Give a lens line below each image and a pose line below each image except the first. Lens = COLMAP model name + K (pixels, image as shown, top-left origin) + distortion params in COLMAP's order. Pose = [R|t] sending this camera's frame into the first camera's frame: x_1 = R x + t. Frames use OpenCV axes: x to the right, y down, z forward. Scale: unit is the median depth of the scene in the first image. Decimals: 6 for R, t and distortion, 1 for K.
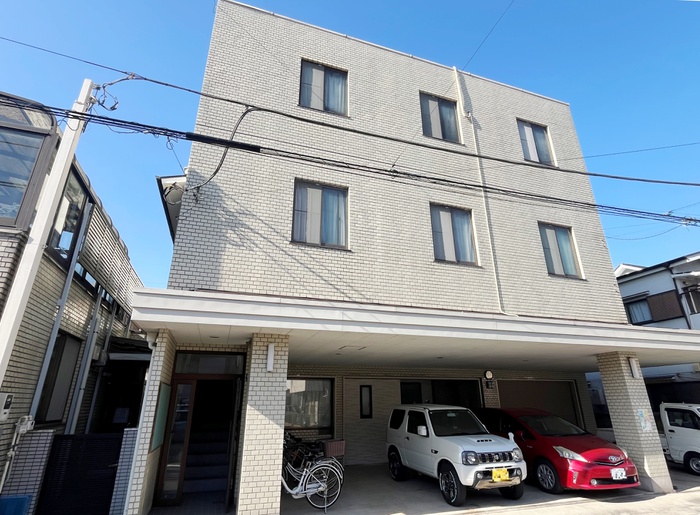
lens RADIAL K [[371.1, 0, 350.0], [0, 371.1, 257.5], [0, 0, 1]] dist [-0.001473, -0.001456]
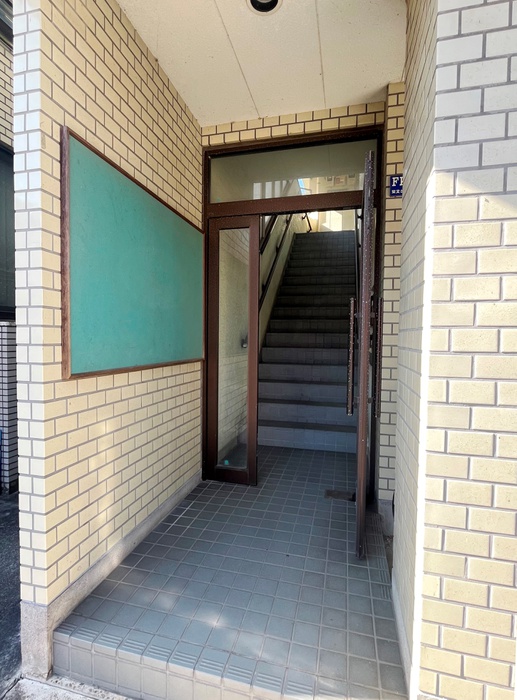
lens RADIAL K [[352.5, 0, 258.5], [0, 352.5, 350.0], [0, 0, 1]] dist [-0.002044, 0.000160]
pose [[0.844266, 0.037448, -0.534614, -0.198902], [0.173684, 0.924598, 0.339047, 0.318845], [0.507000, -0.379100, 0.774103, 0.625999]]
